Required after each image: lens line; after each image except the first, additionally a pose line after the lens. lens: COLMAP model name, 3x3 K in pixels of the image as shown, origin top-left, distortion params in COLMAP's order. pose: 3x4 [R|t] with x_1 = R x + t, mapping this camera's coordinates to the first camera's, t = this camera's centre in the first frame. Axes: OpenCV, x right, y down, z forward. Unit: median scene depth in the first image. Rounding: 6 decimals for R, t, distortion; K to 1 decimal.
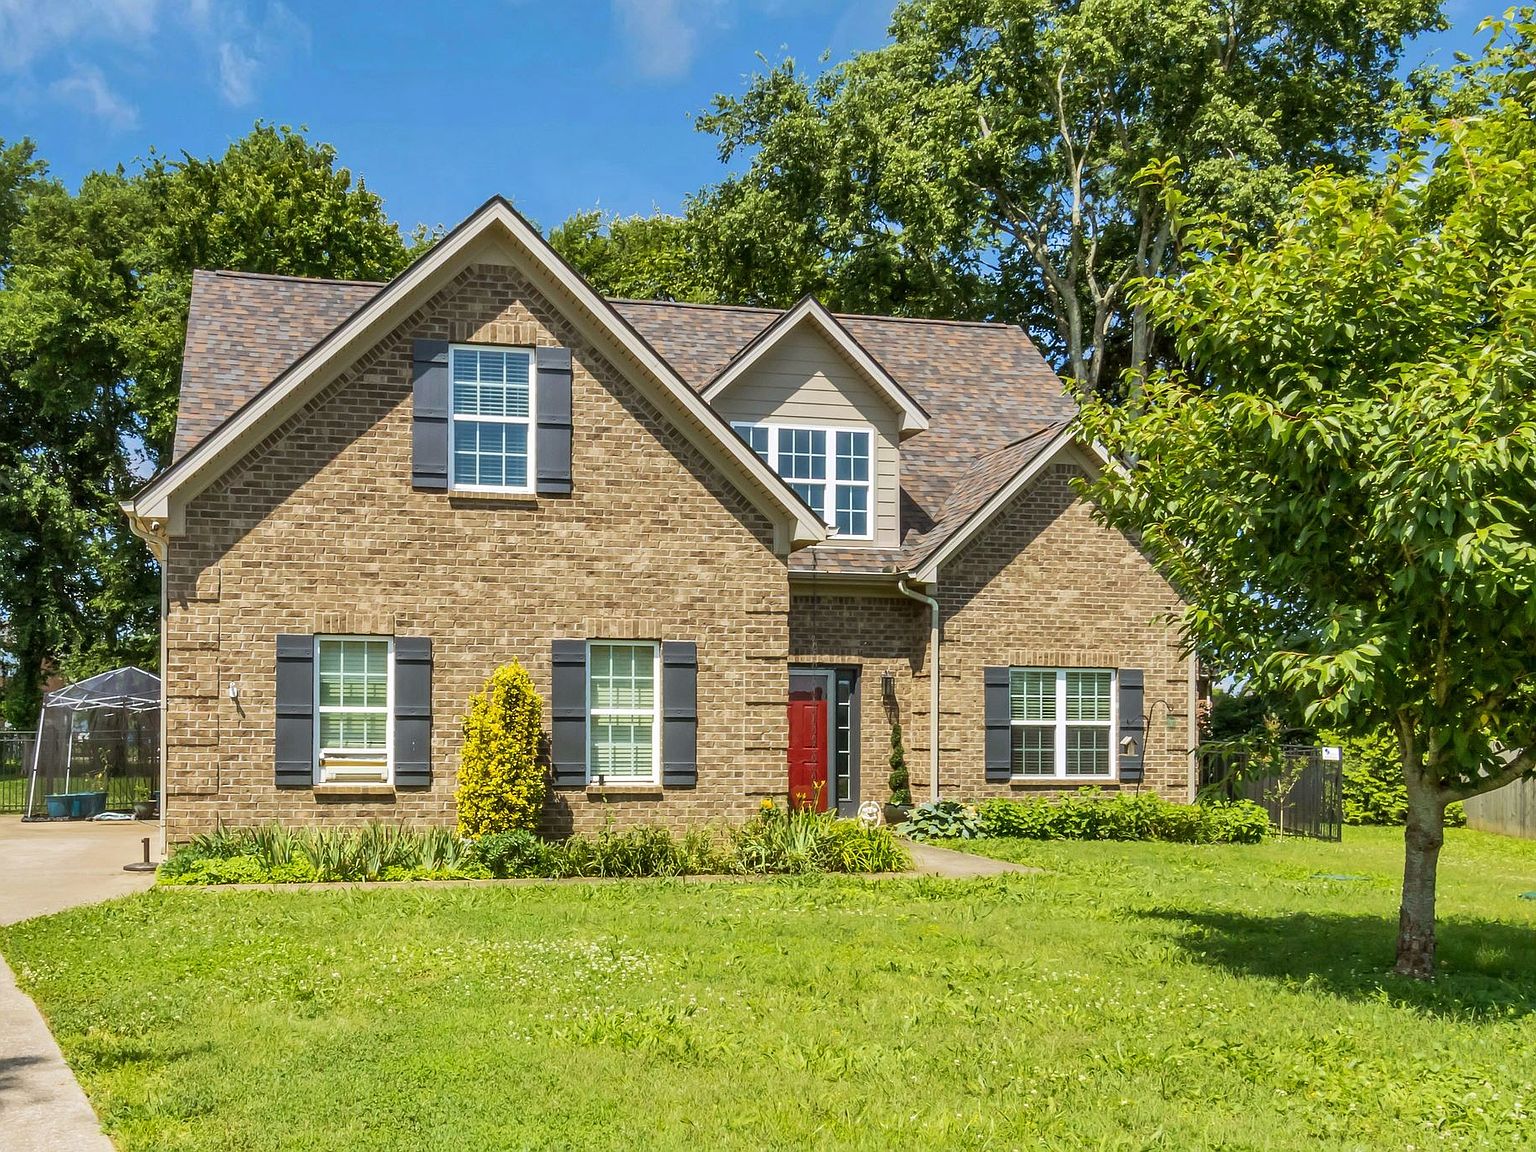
lens RADIAL K [[1473.4, 0, 583.0], [0, 1473.4, 806.0], [0, 0, 1]] dist [-0.003264, 0.006735]
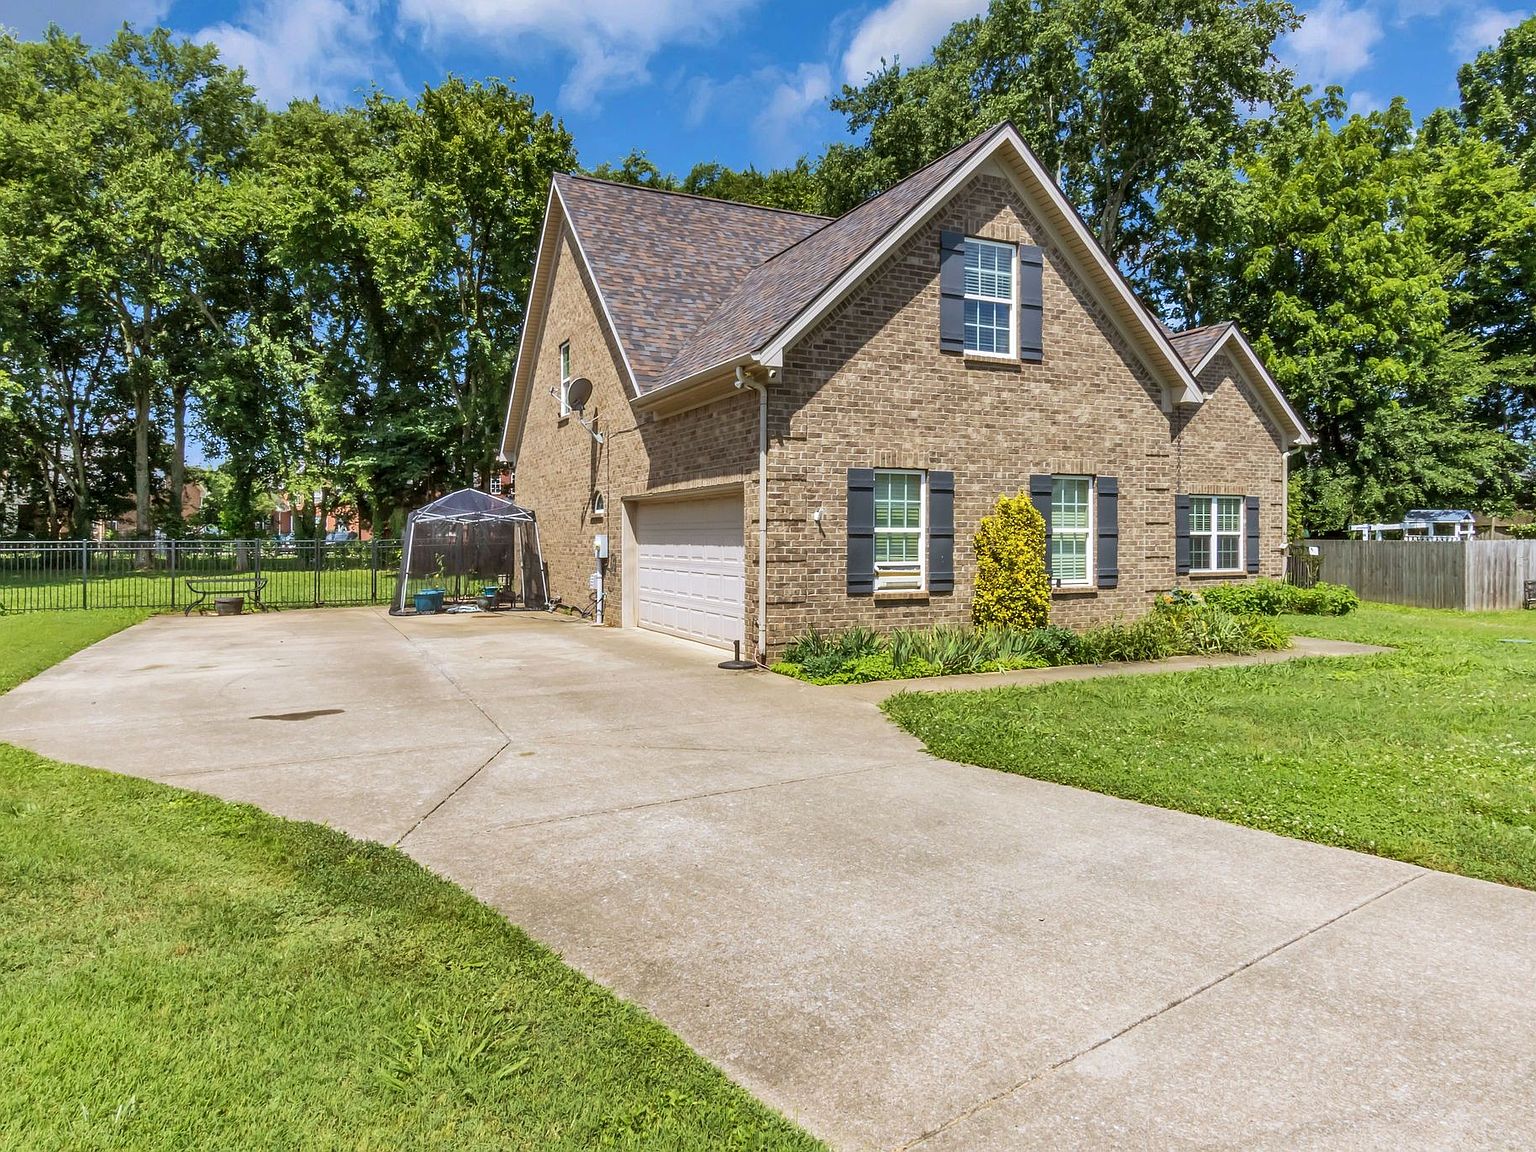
lens RADIAL K [[970.4, 0, 766.6], [0, 970.4, 582.3], [0, 0, 1]] dist [-0.000065, 0.000844]
pose [[0.968698, -0.017154, 0.247648, -0.449489], [0.015945, 0.999849, 0.006885, -0.028473], [-0.247729, -0.002721, 0.968826, 0.238196]]
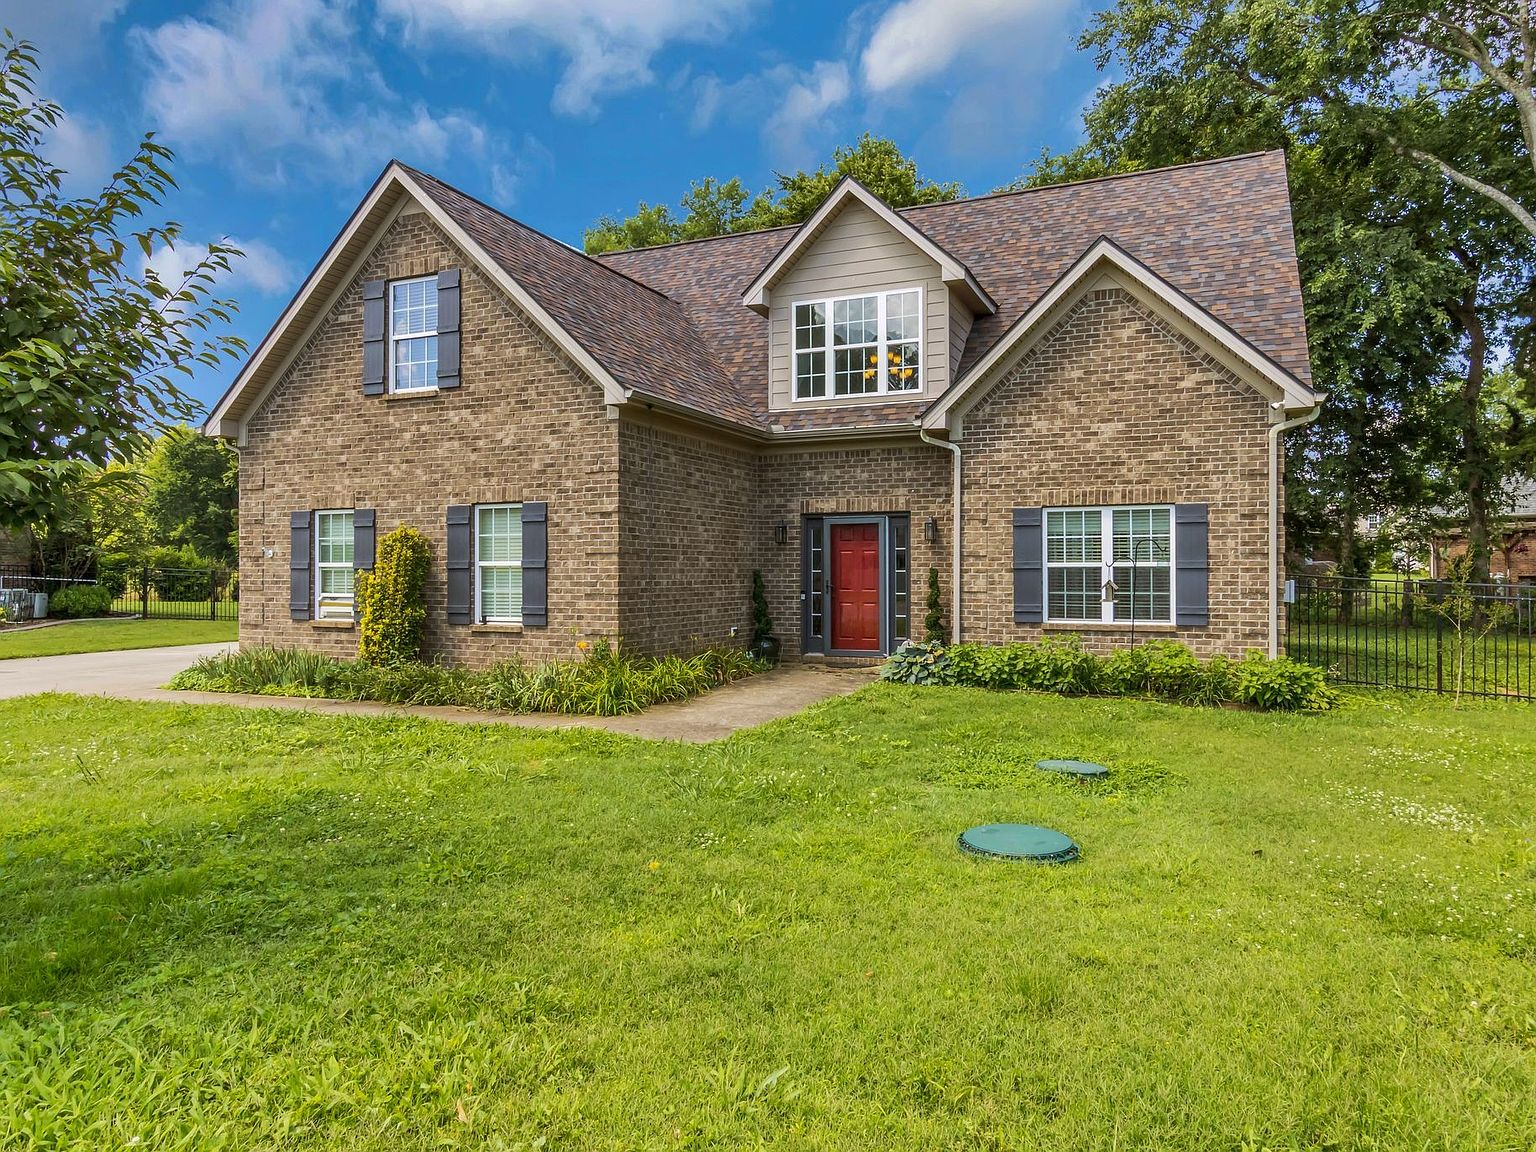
lens RADIAL K [[985.9, 0, 775.3], [0, 985.9, 601.0], [0, 0, 1]] dist [0.005568, 0.004988]
pose [[0.817484, 0.011078, -0.575845, 0.676768], [-0.019281, 0.999781, -0.008138, -0.031392], [0.575629, 0.017756, 0.817518, 0.477869]]
